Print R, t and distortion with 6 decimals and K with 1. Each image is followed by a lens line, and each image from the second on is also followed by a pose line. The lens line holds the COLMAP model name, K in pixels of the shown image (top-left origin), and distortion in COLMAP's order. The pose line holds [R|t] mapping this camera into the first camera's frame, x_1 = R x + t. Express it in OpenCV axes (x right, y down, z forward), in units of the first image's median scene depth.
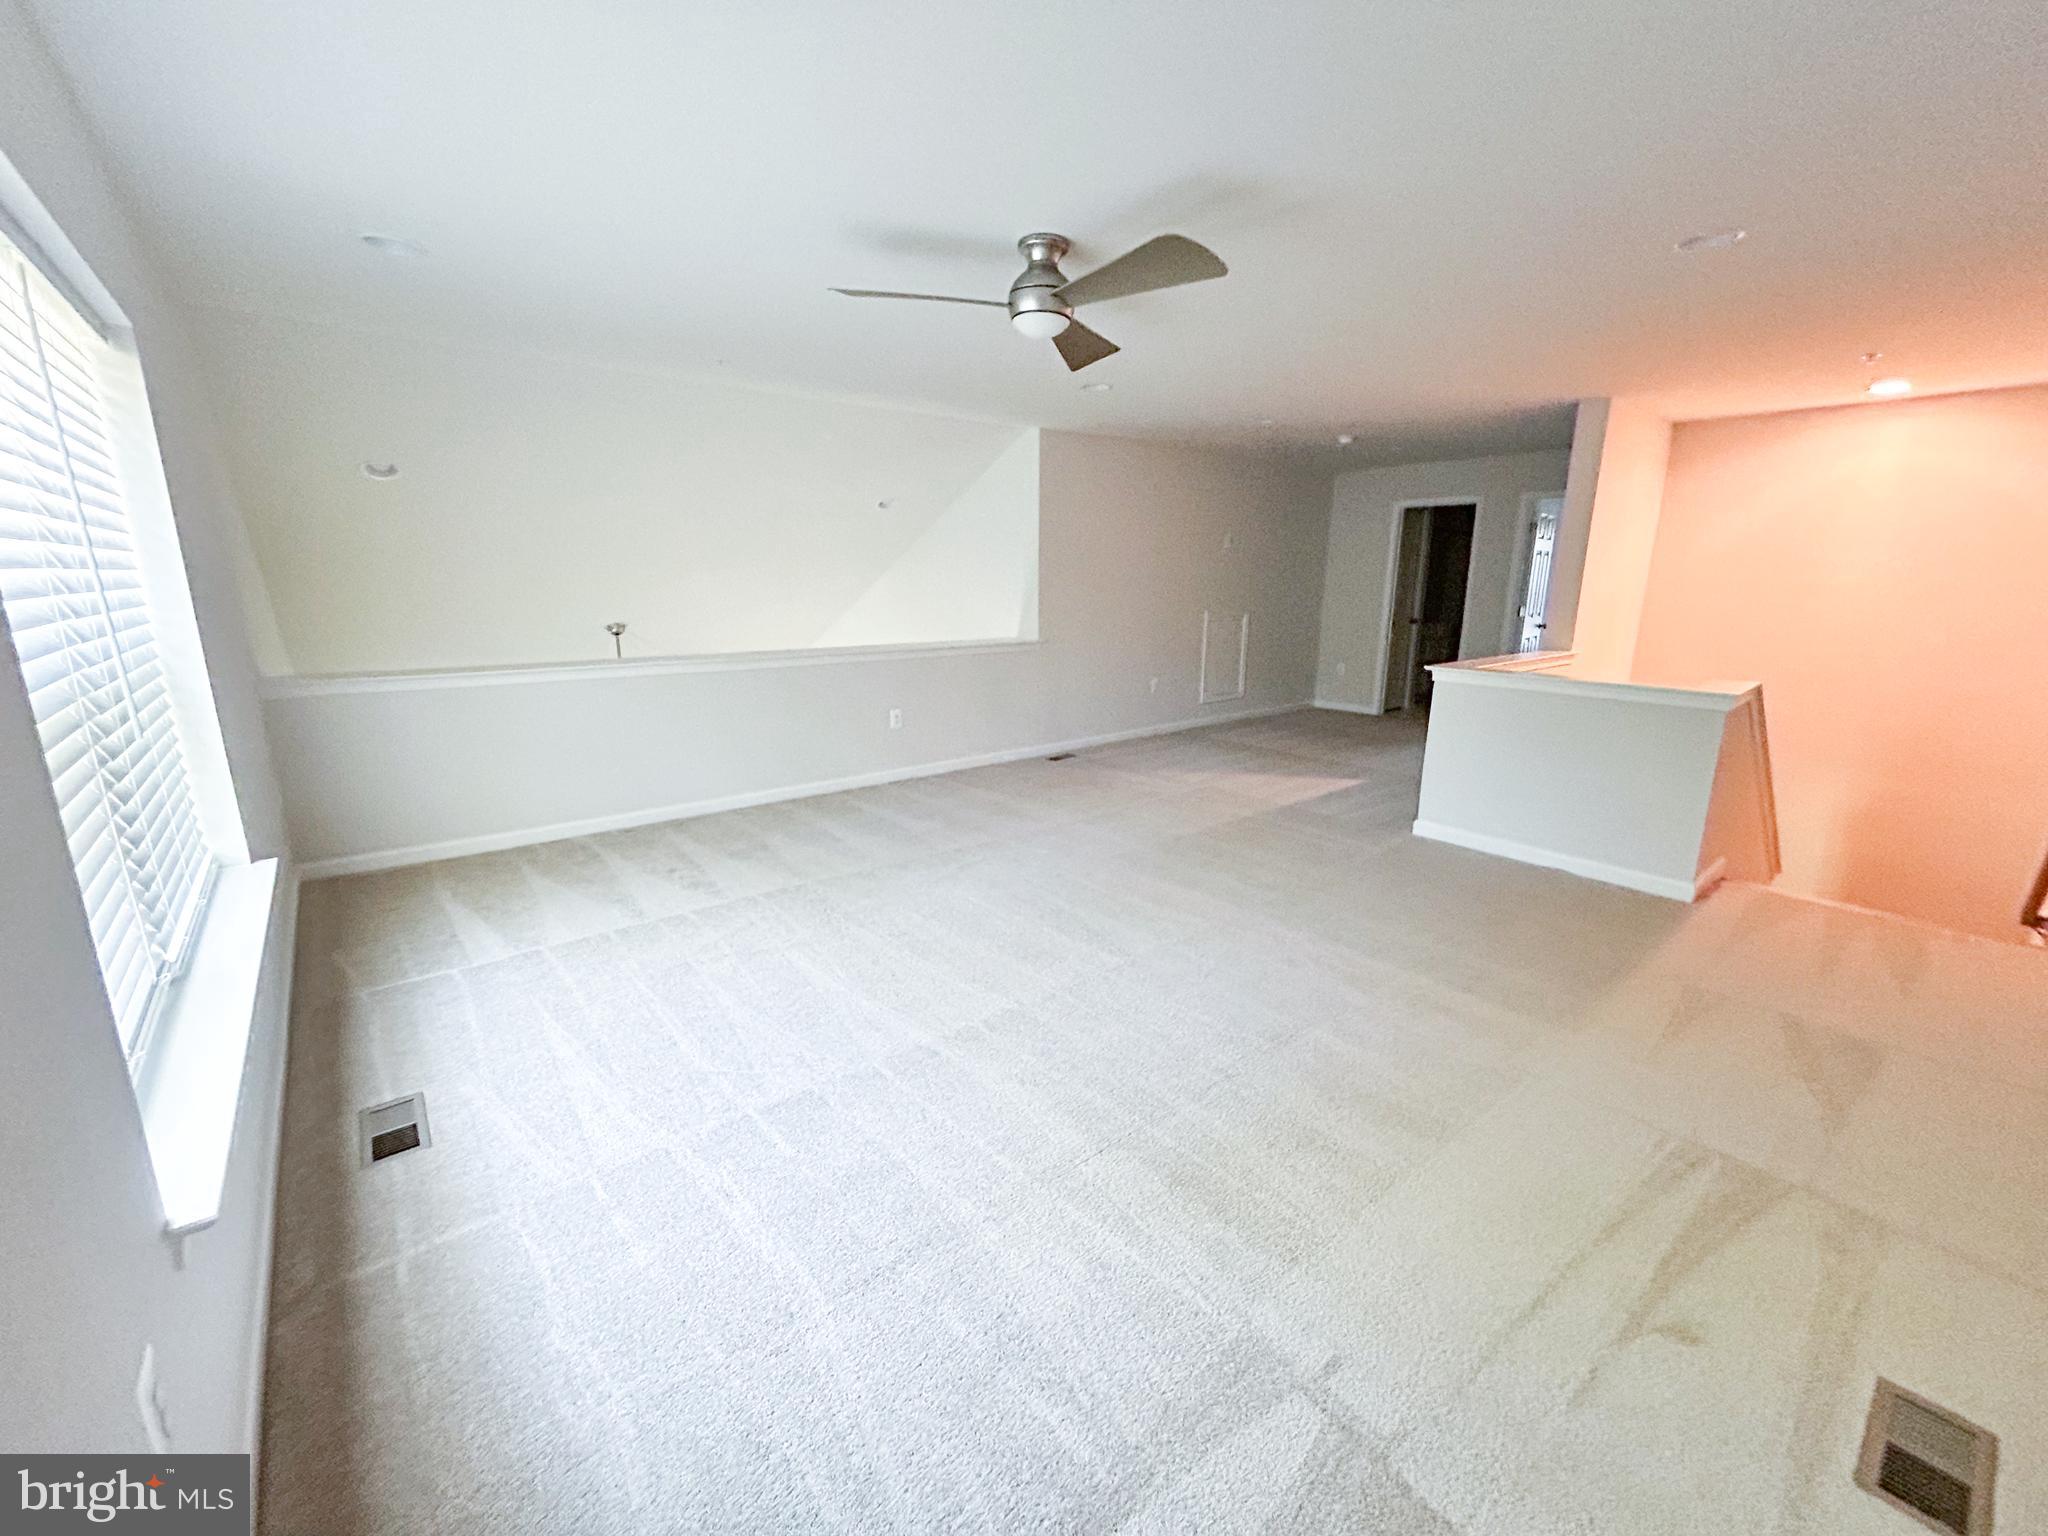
lens RADIAL K [[841.8, 0, 1013.1], [0, 841.8, 767.3], [0, 0, 1]] dist [0.000533, 0.000366]
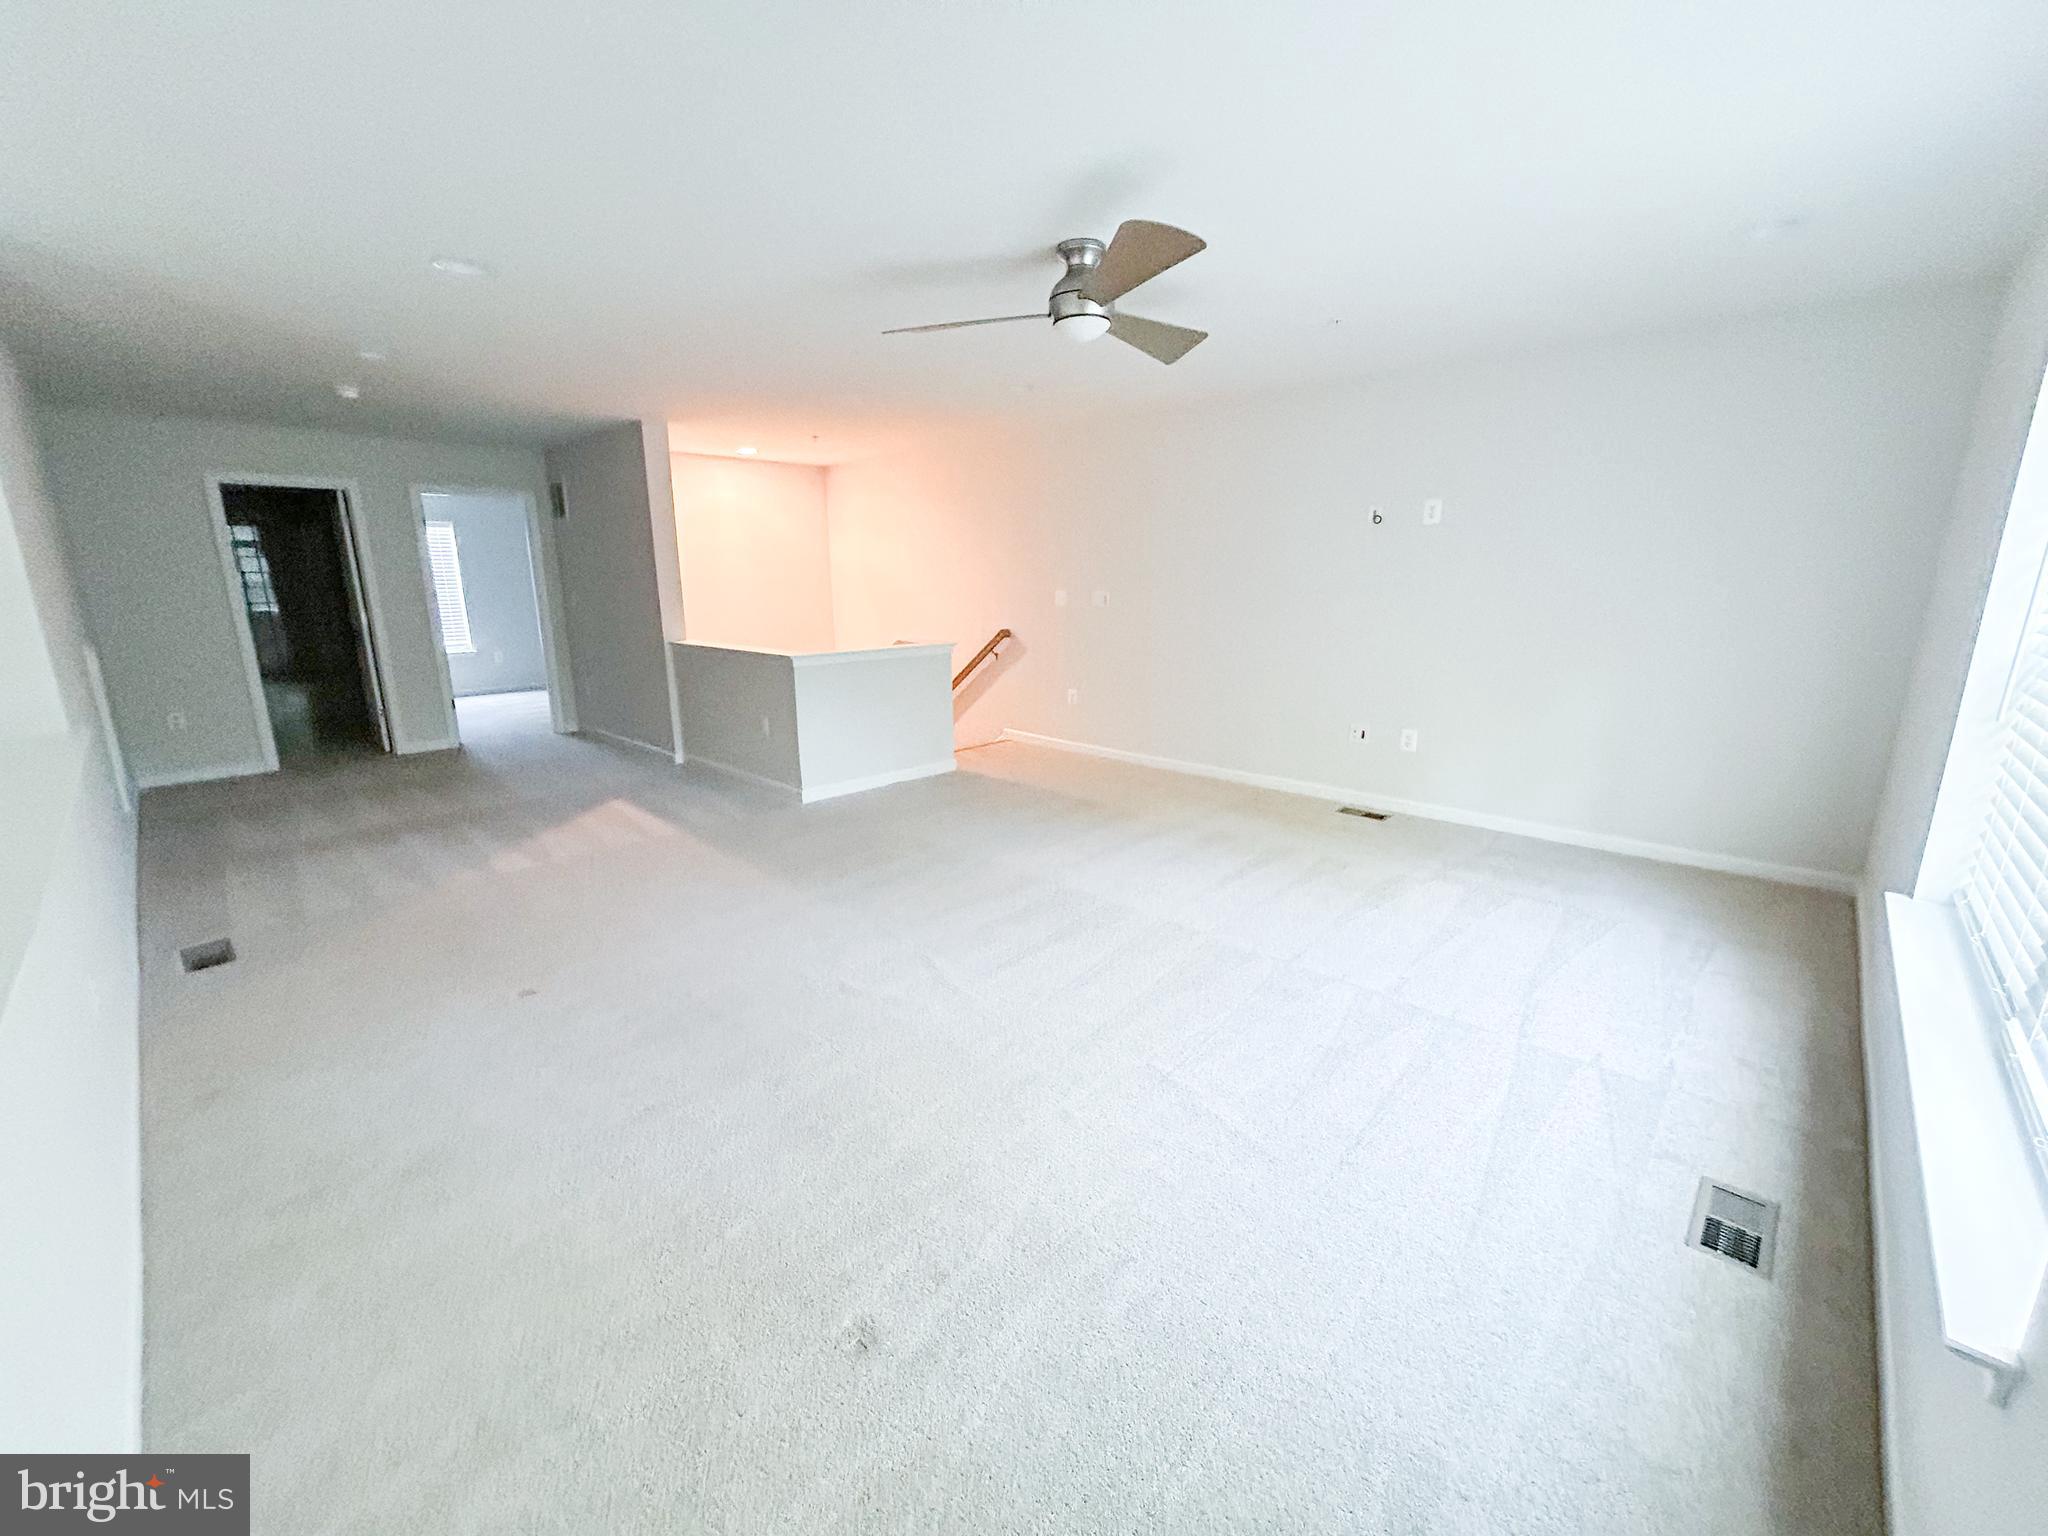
lens RADIAL K [[841.8, 0, 1013.1], [0, 841.8, 767.3], [0, 0, 1]] dist [0.000533, 0.000366]
pose [[-0.158538, -0.239445, 0.957879, -0.707660], [0.217479, 0.937853, 0.270434, -0.233583], [-0.963104, 0.251193, -0.096611, 0.891237]]
